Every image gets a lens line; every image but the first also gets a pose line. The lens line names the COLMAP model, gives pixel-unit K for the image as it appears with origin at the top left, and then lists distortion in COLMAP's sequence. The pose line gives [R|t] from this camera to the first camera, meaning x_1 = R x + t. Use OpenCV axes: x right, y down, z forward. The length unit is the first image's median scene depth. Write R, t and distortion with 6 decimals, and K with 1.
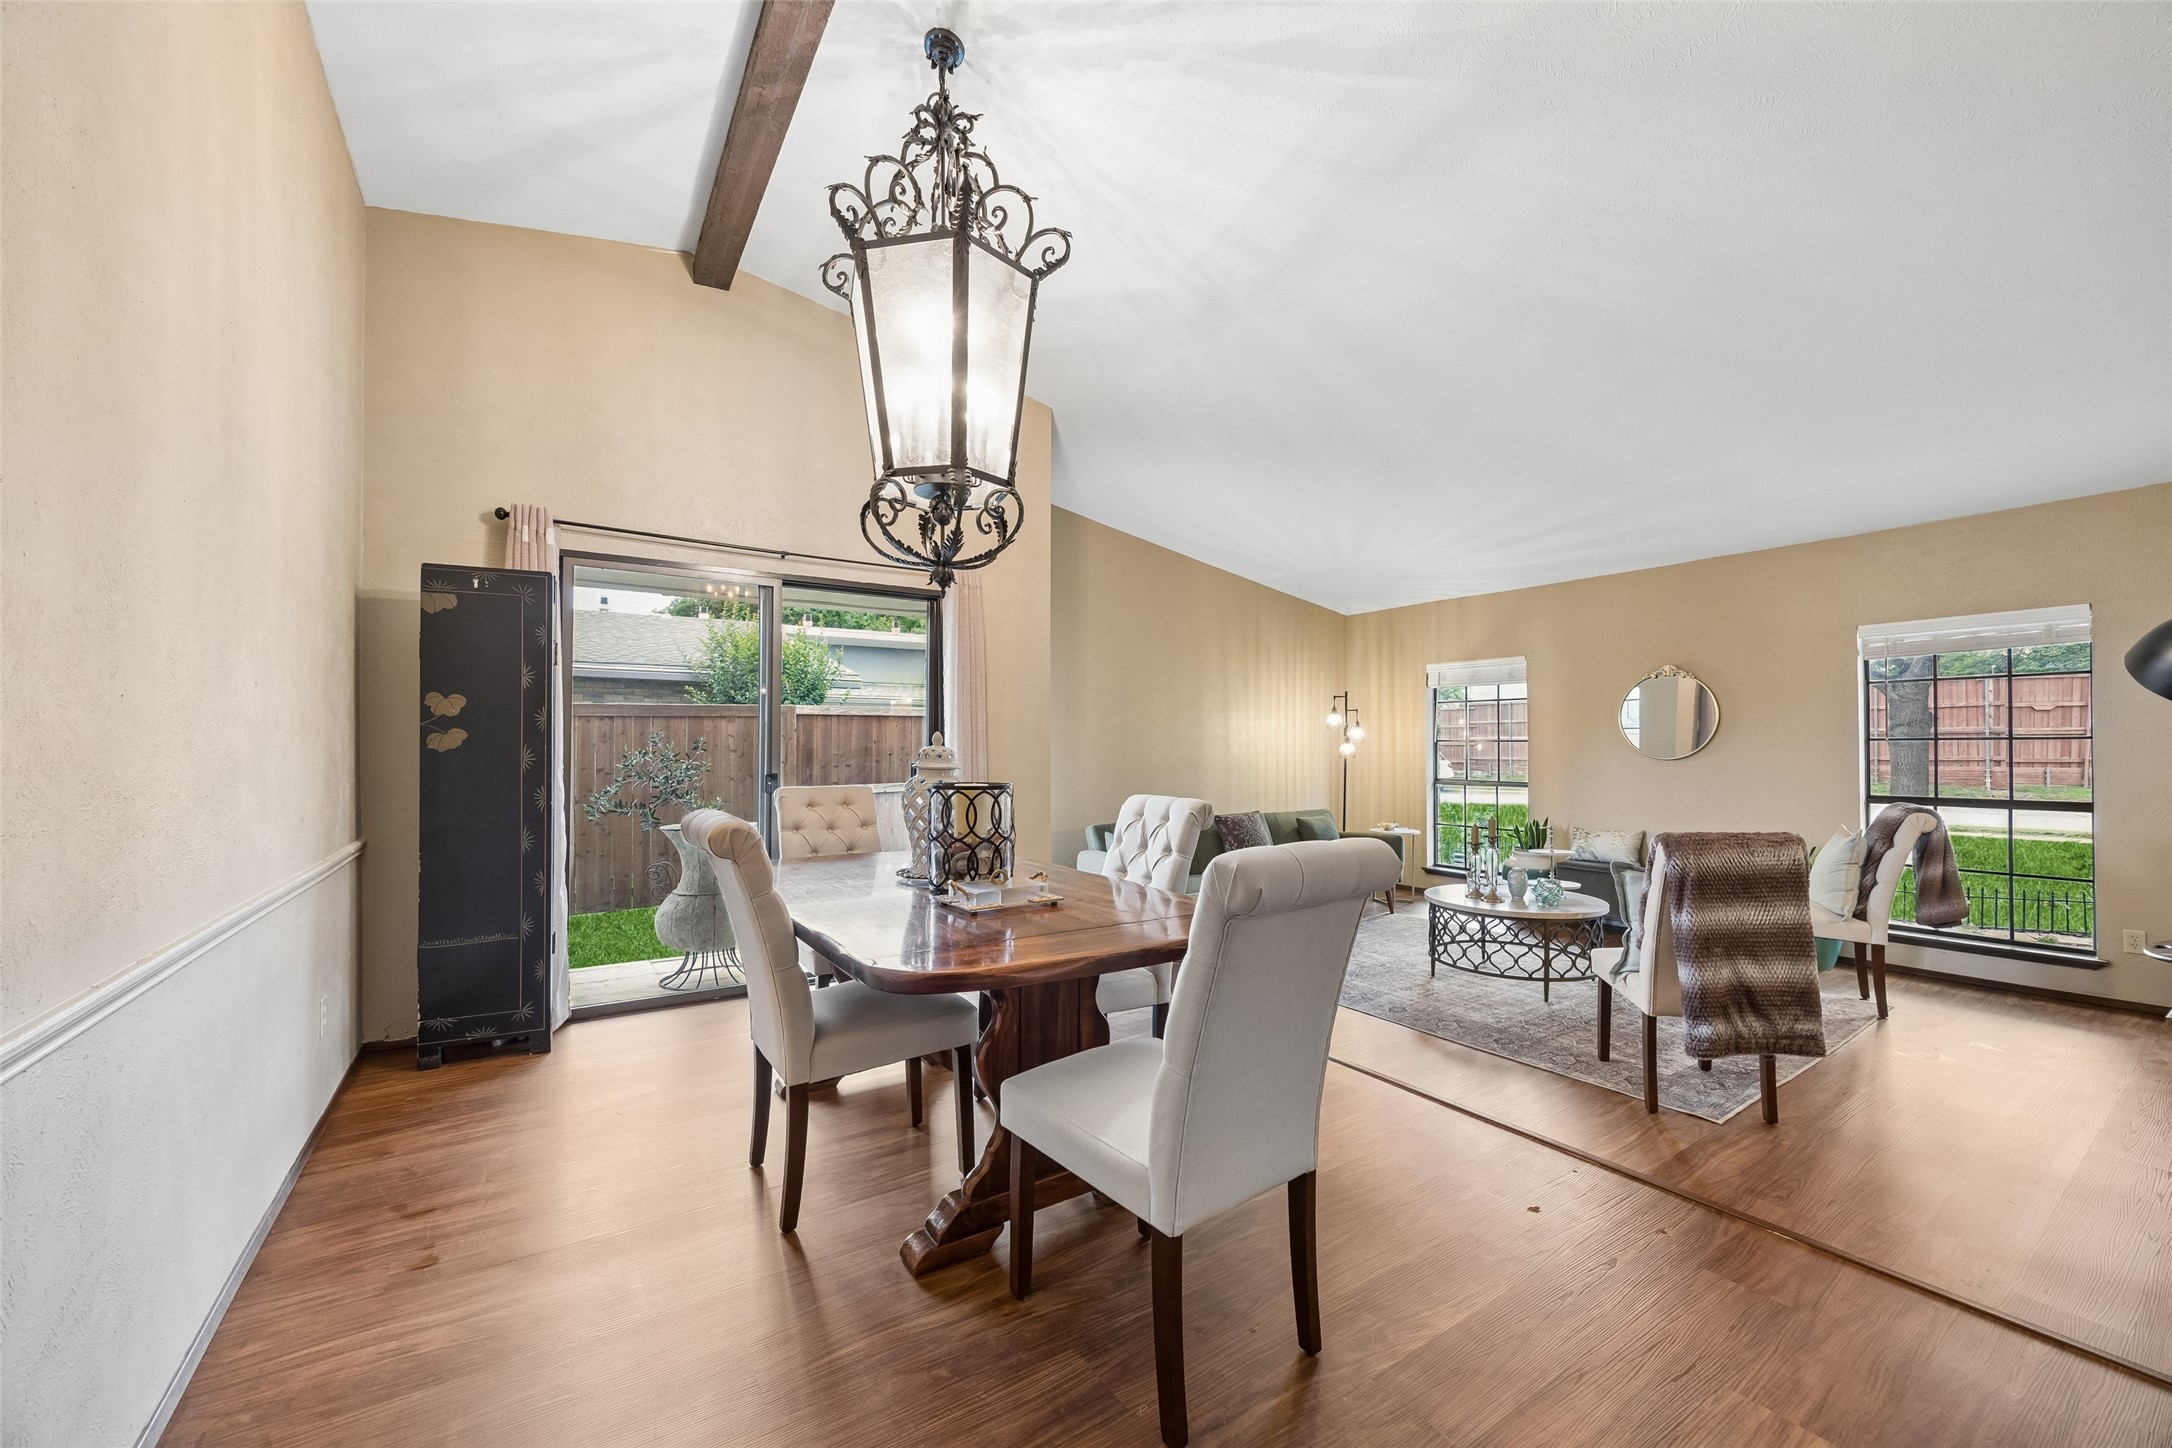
lens RADIAL K [[826.6, 0, 1077.8], [0, 826.6, 732.9], [0, 0, 1]] dist [-0.003083, -0.000130]
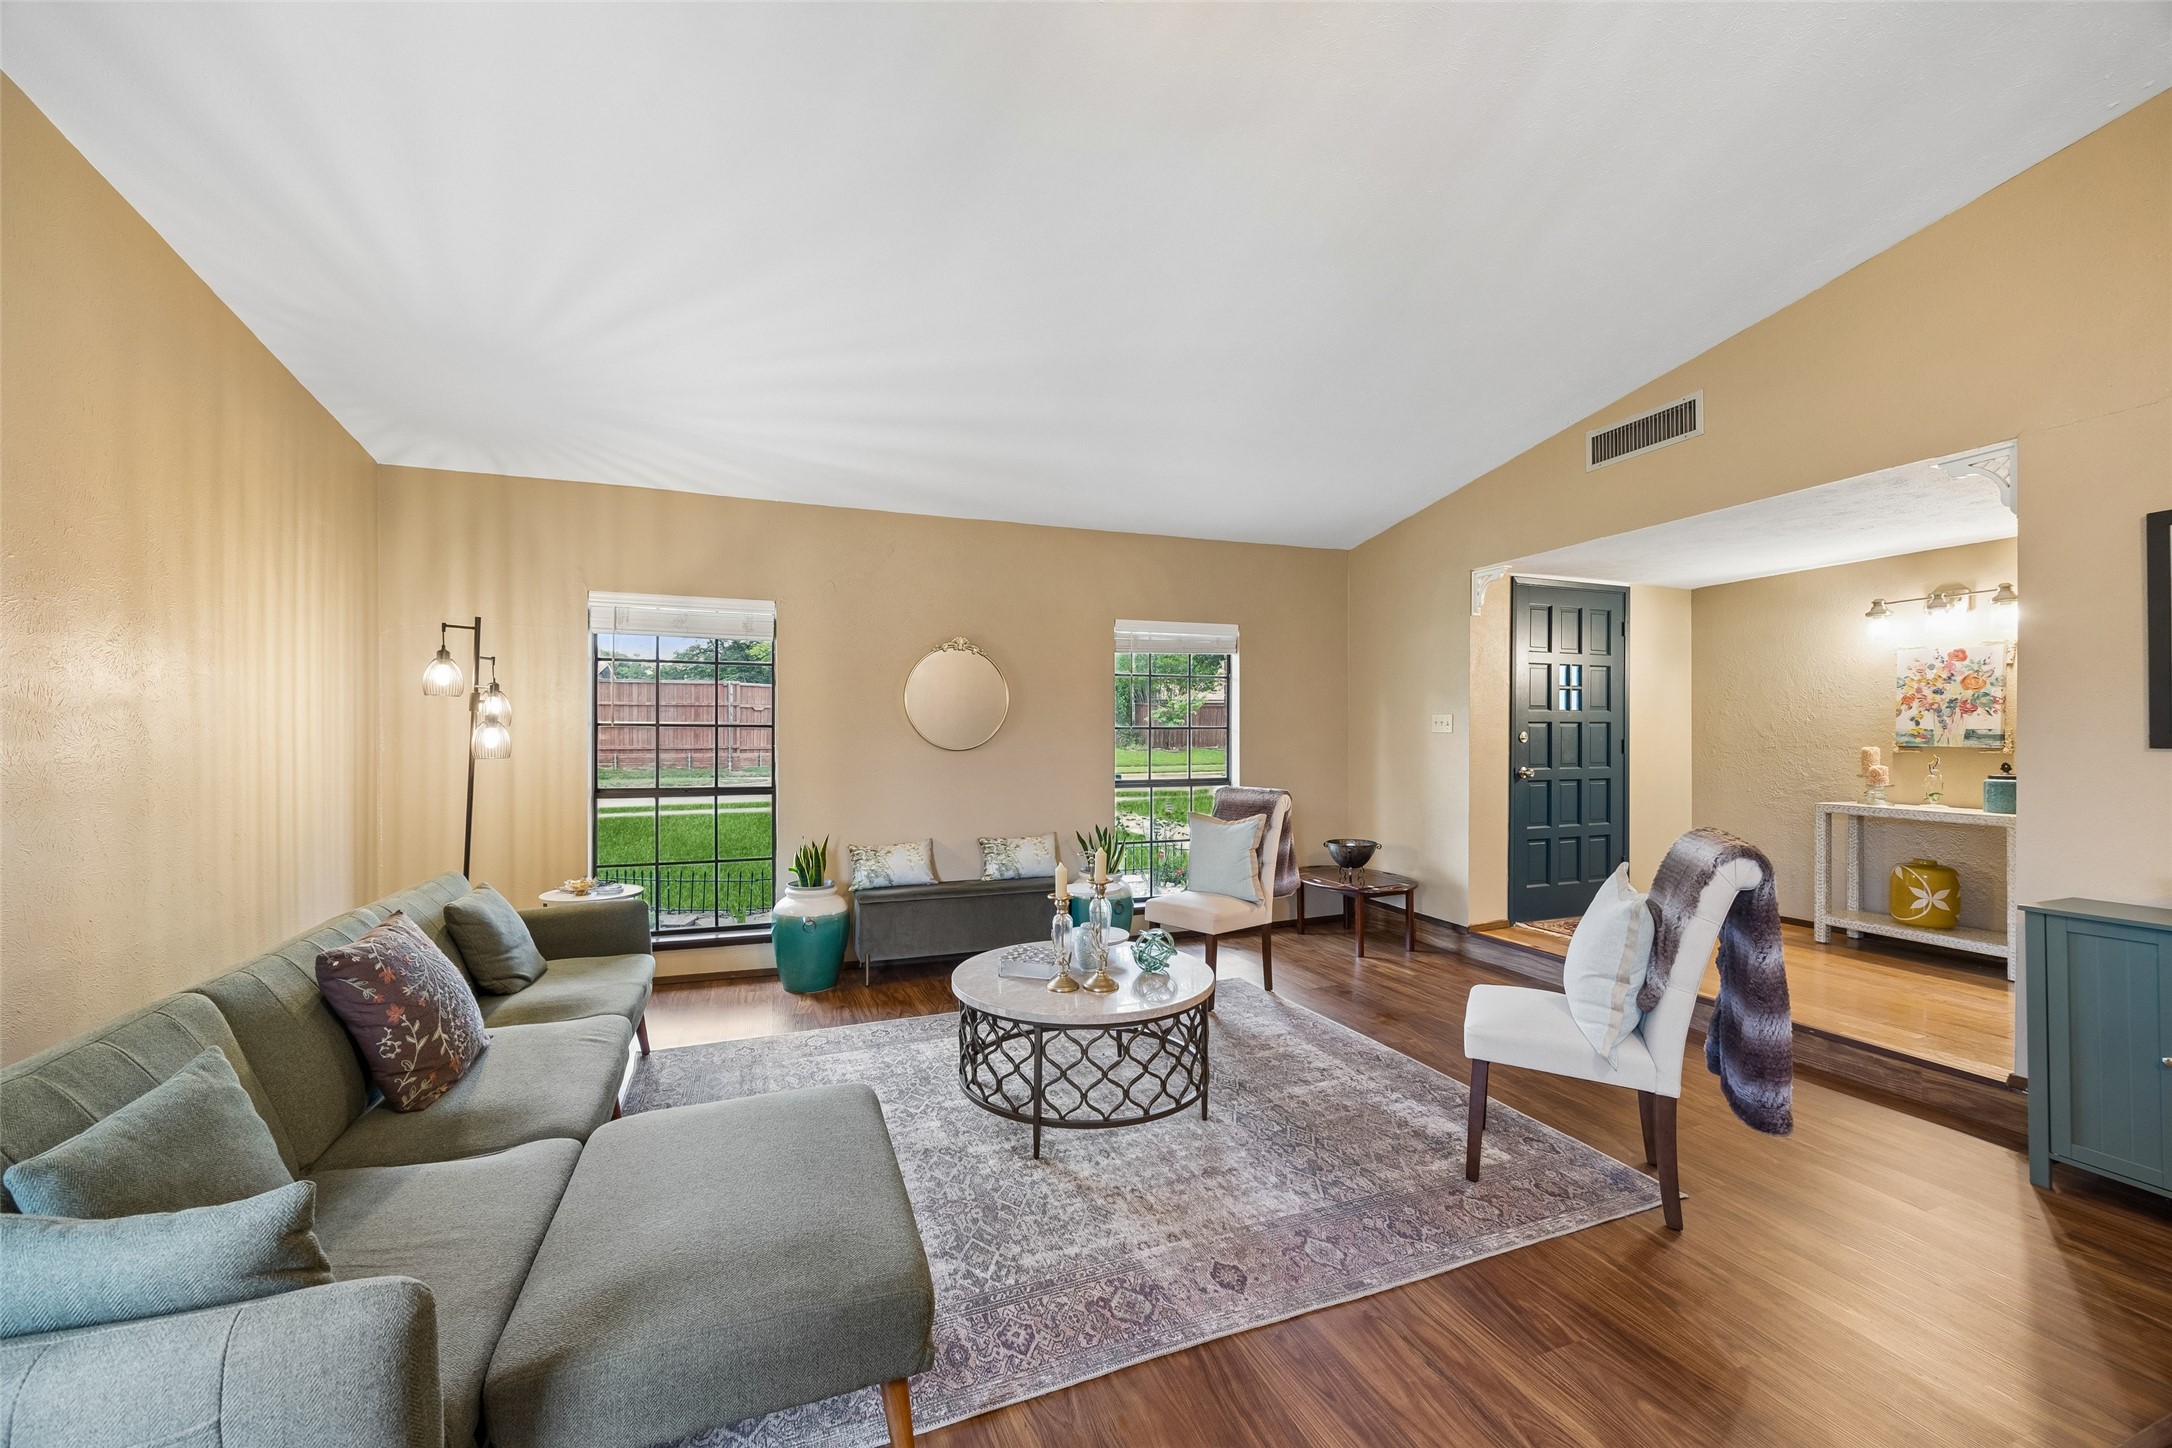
lens RADIAL K [[826.6, 0, 1077.8], [0, 826.6, 732.9], [0, 0, 1]] dist [-0.003083, -0.000130]
pose [[0.236168, 0.011604, 0.971643, -0.053082], [-0.009063, 0.999912, -0.009739, 0.017283], [-0.971670, -0.006506, 0.236252, 0.551566]]
